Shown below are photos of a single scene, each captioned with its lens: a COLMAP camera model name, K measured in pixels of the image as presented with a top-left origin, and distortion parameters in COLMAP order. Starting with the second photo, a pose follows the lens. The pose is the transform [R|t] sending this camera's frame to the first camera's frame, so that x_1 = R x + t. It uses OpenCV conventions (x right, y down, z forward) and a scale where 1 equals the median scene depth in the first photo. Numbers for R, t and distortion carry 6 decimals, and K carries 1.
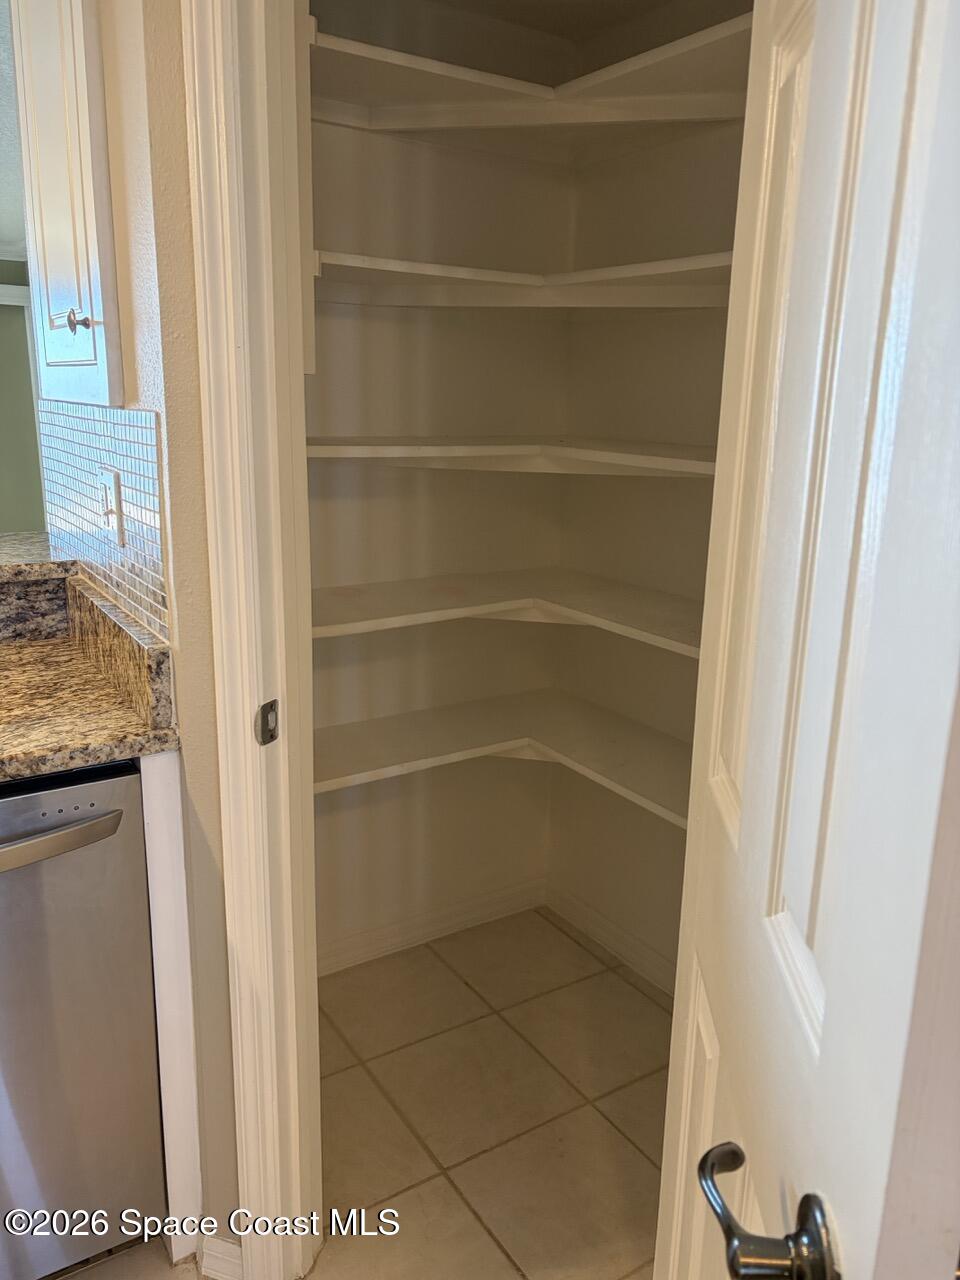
lens RADIAL K [[978.4, 0, 481.0], [0, 978.4, 638.8], [0, 0, 1]] dist [0.039299, -0.018697]
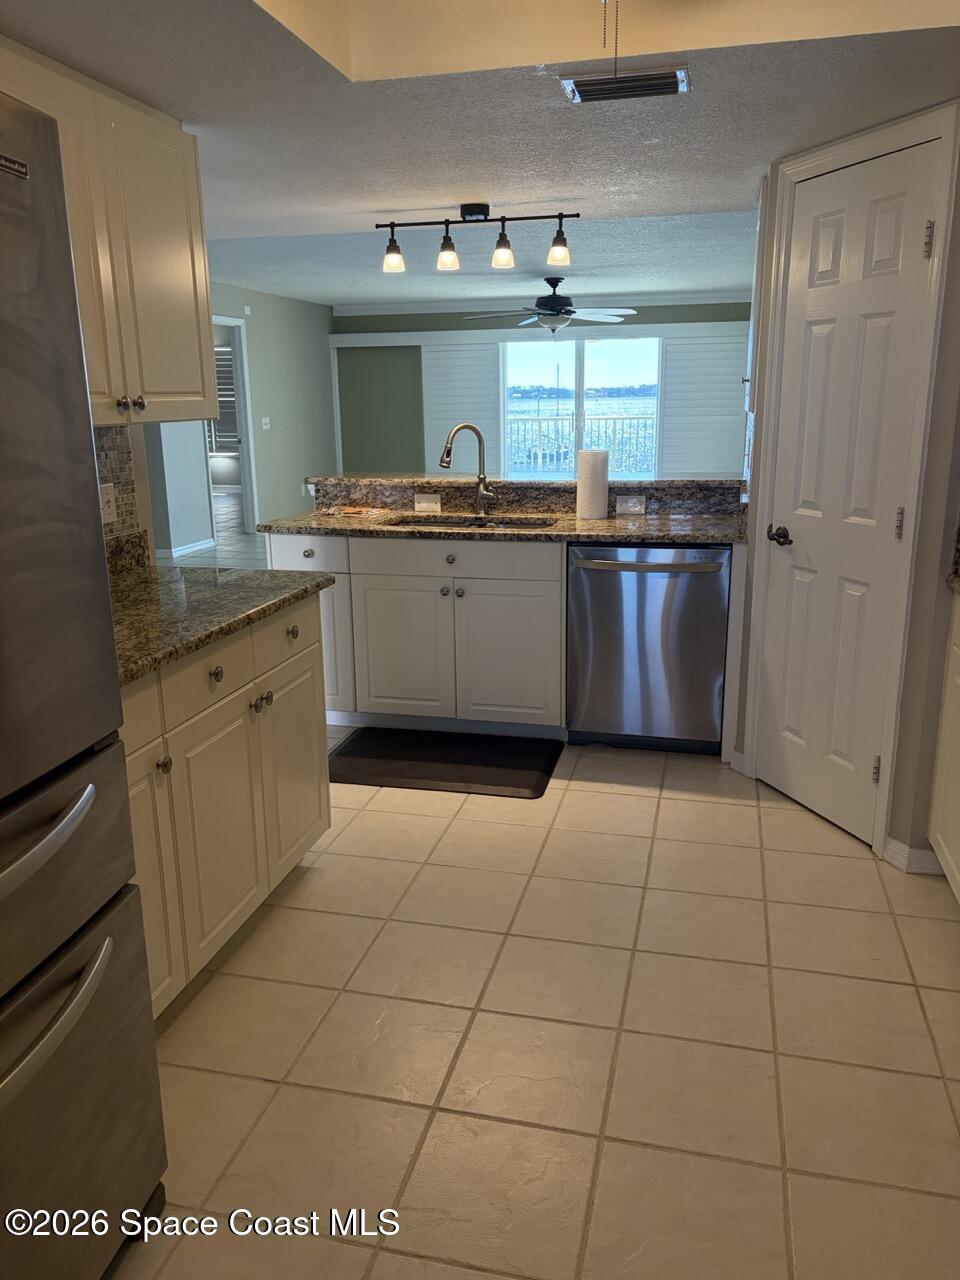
lens RADIAL K [[978.4, 0, 484.2], [0, 978.4, 635.5], [0, 0, 1]] dist [0.039299, -0.018697]
pose [[0.683081, 0.150650, -0.714636, 0.874941], [-0.152078, 0.986386, 0.062574, 0.229779], [0.714333, 0.065937, 0.696692, -1.020780]]
